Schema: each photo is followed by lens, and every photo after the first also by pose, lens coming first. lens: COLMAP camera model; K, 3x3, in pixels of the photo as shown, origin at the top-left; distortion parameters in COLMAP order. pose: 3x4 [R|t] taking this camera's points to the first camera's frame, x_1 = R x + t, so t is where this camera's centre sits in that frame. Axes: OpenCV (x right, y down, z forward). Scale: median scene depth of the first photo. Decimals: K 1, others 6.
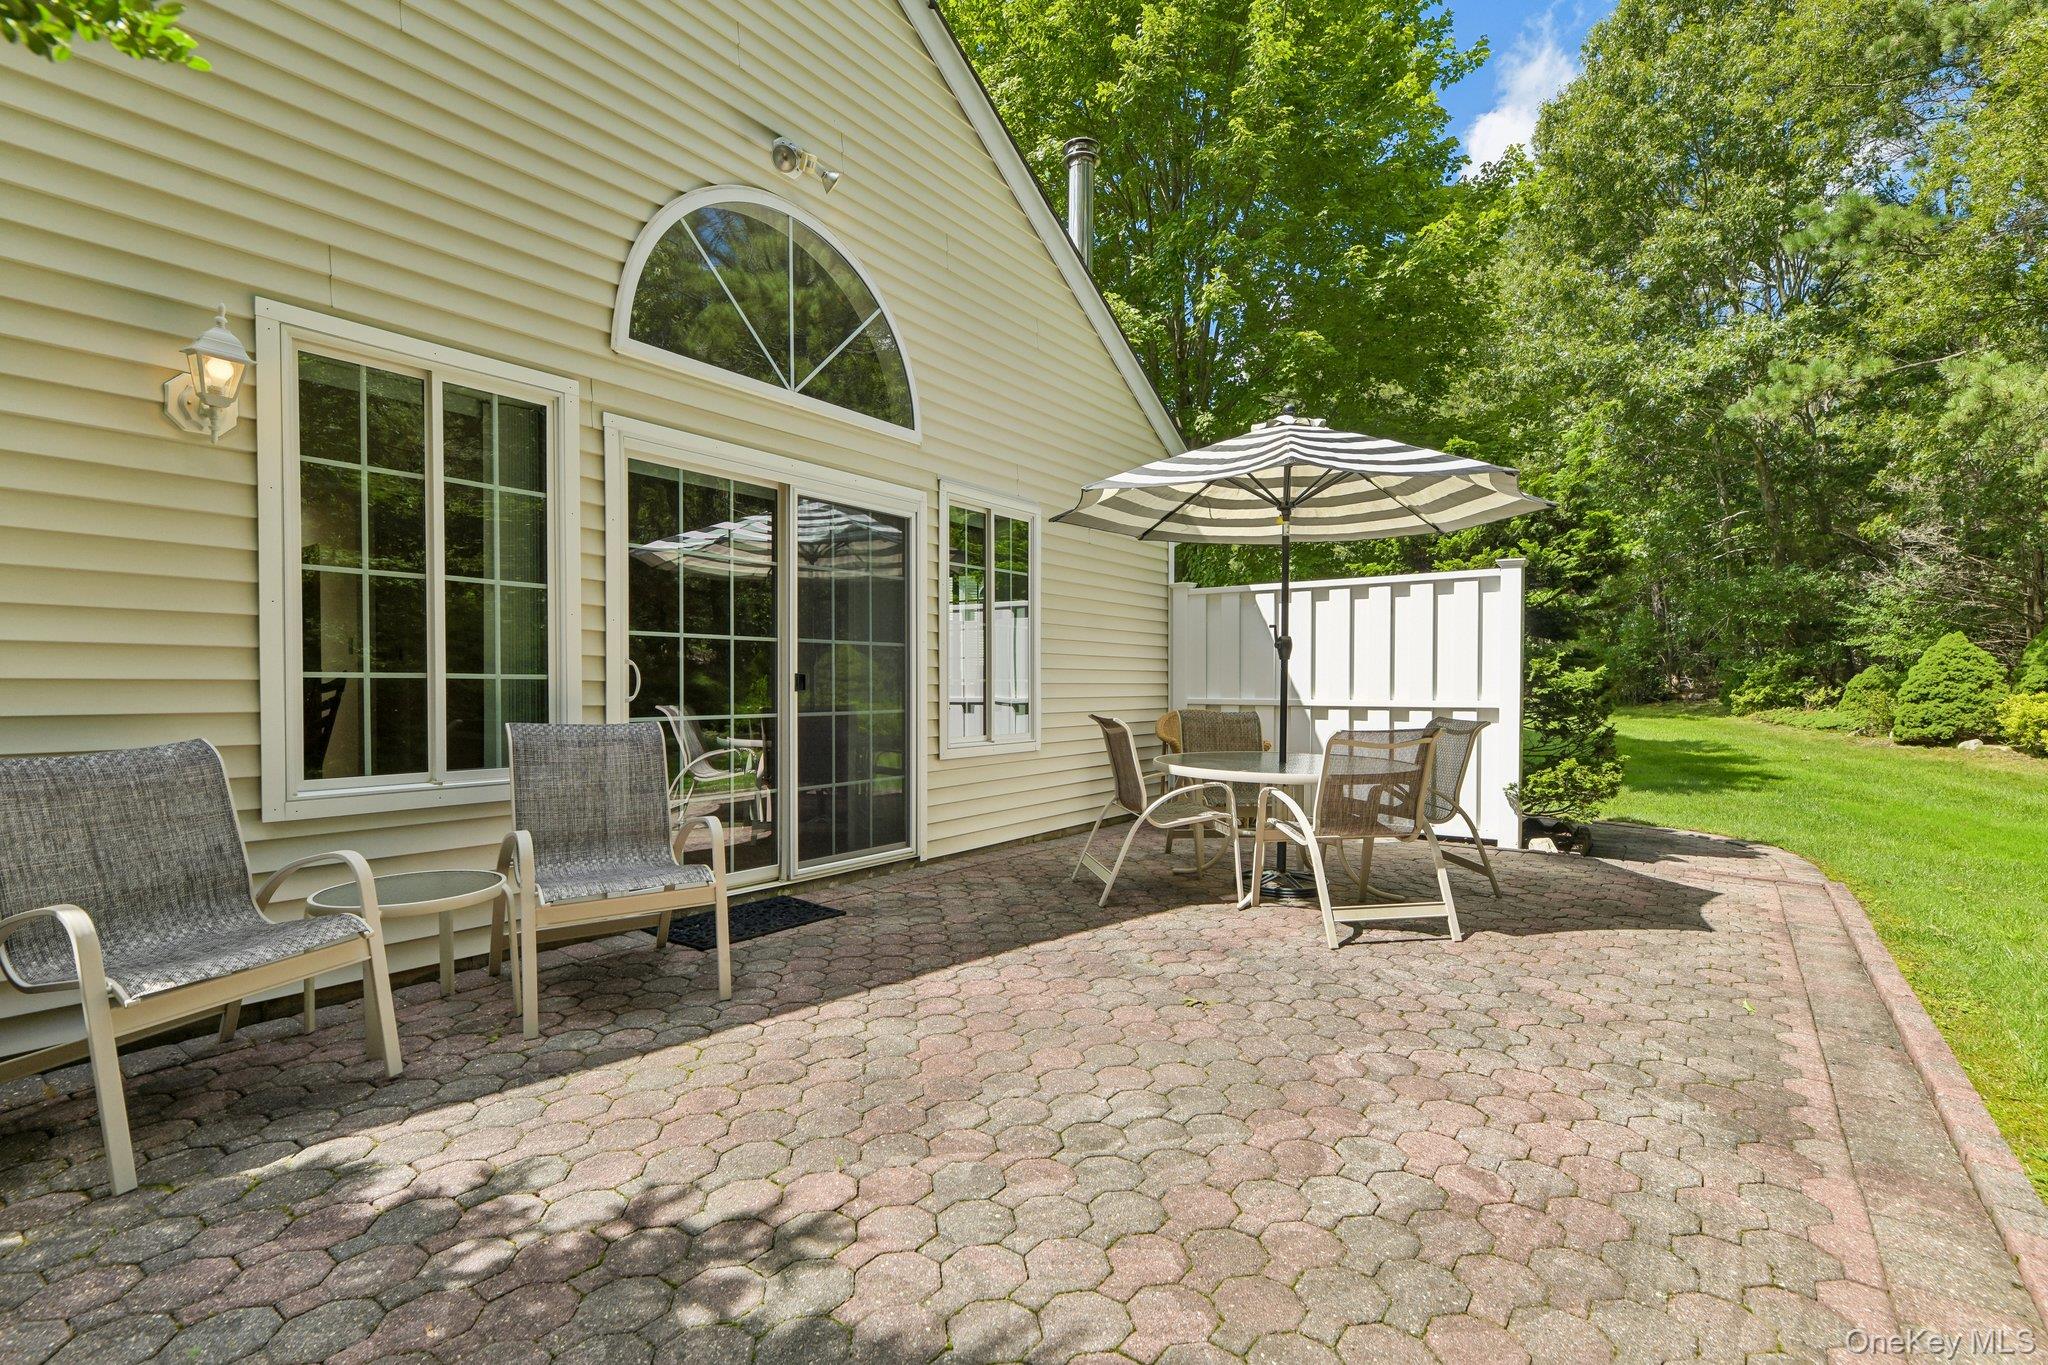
lens RADIAL K [[924.6, 0, 1017.7], [0, 924.6, 716.8], [0, 0, 1]] dist [0.002249, -0.000864]
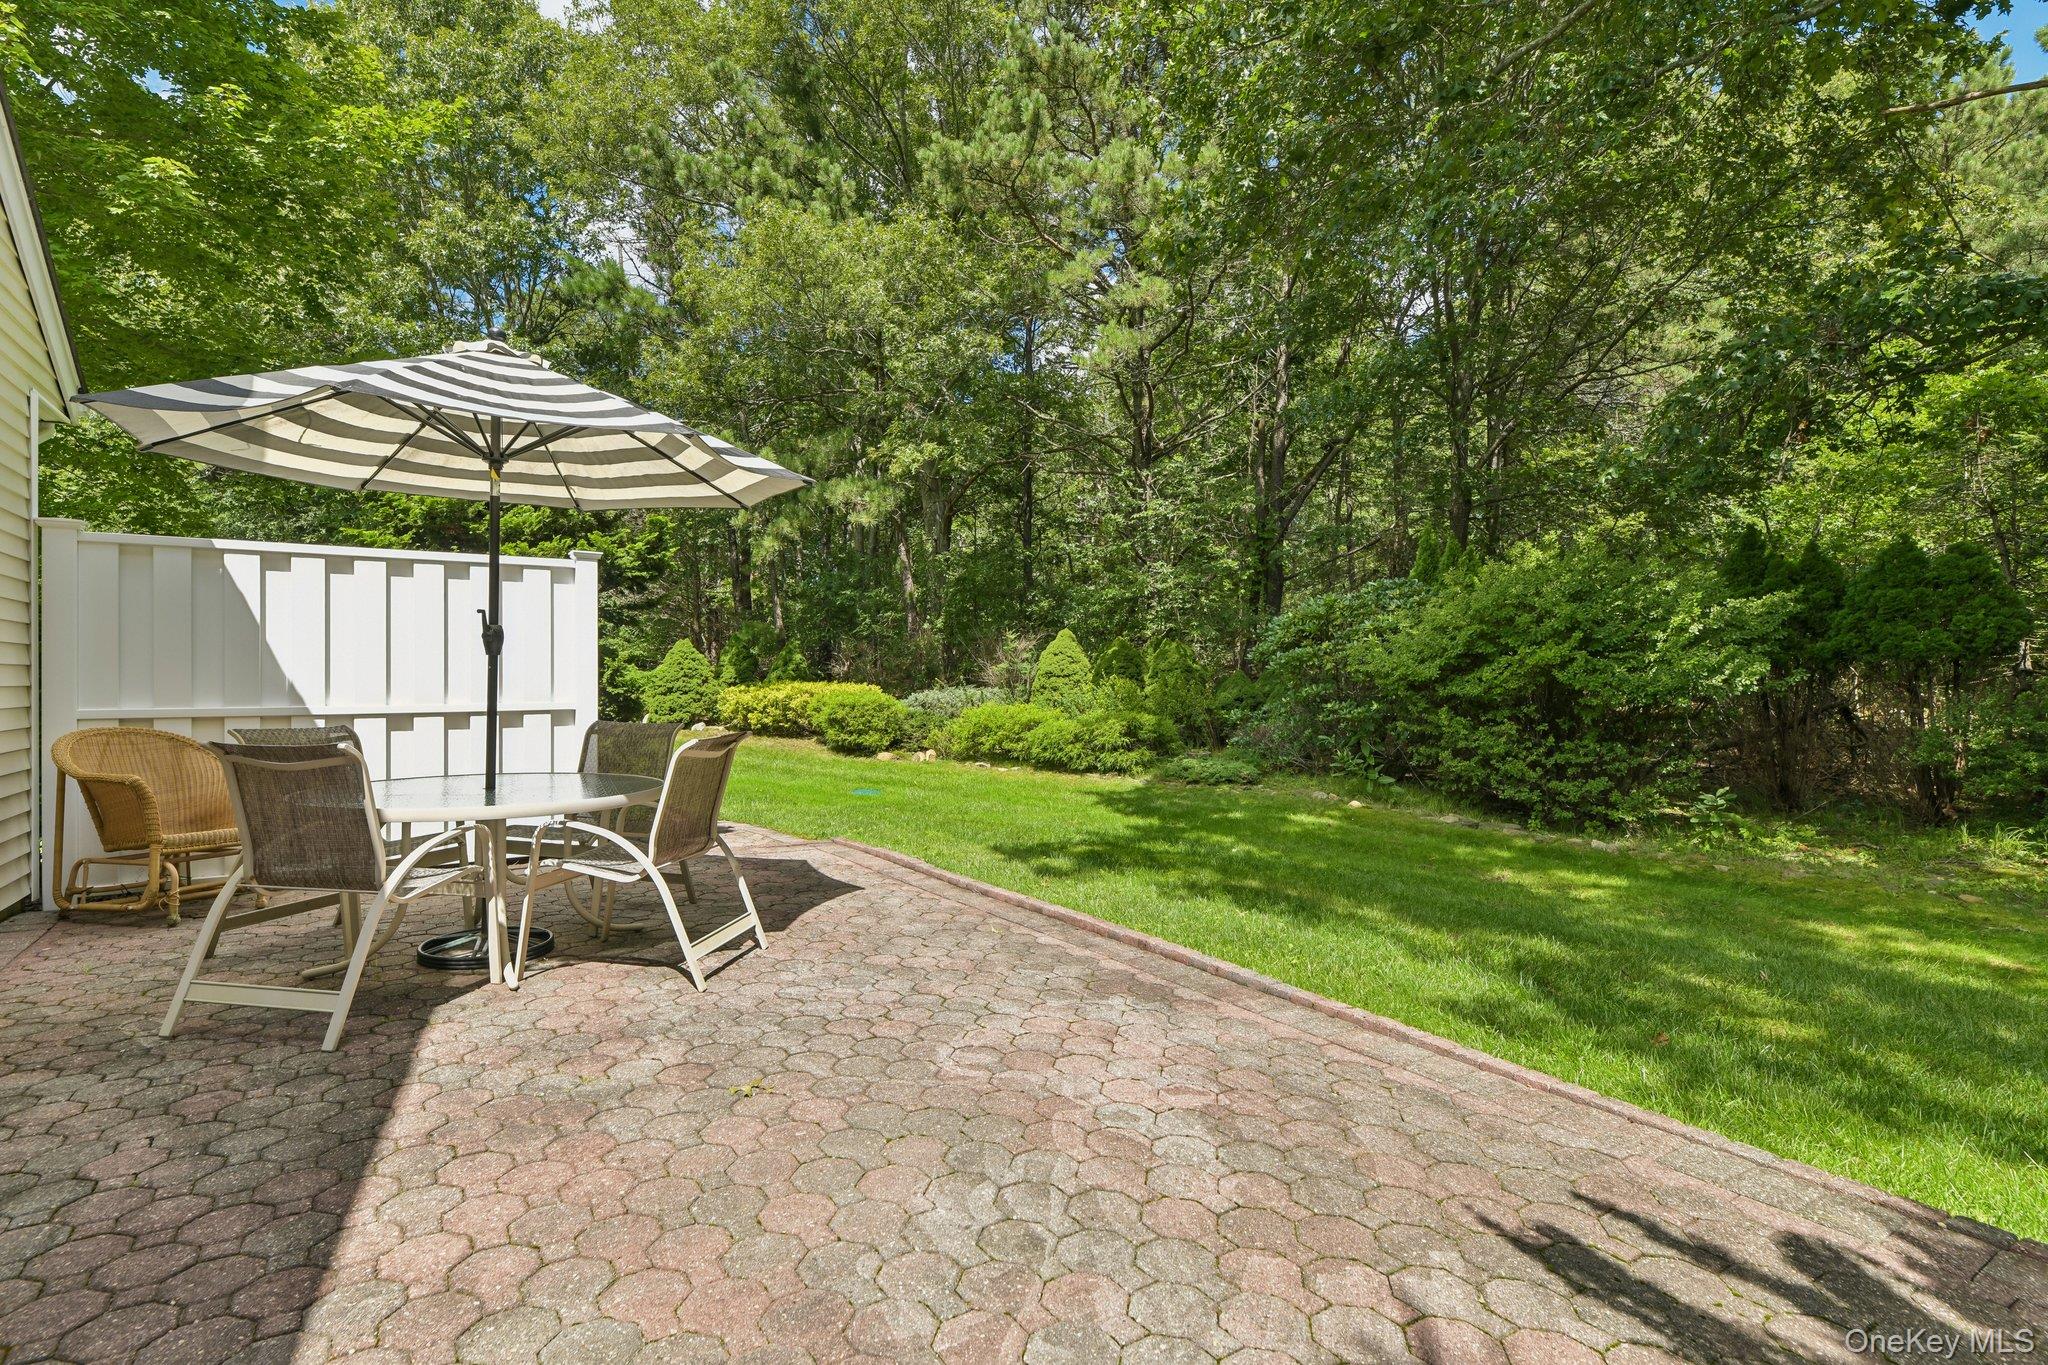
lens RADIAL K [[984.0, 0, 1040.7], [0, 984.0, 683.9], [0, 0, 1]] dist [0.004241, -0.000514]
pose [[0.358286, -0.008155, 0.933576, -0.381410], [0.037491, 0.999281, -0.005659, -0.019055], [-0.932859, 0.037028, 0.358334, 0.337845]]
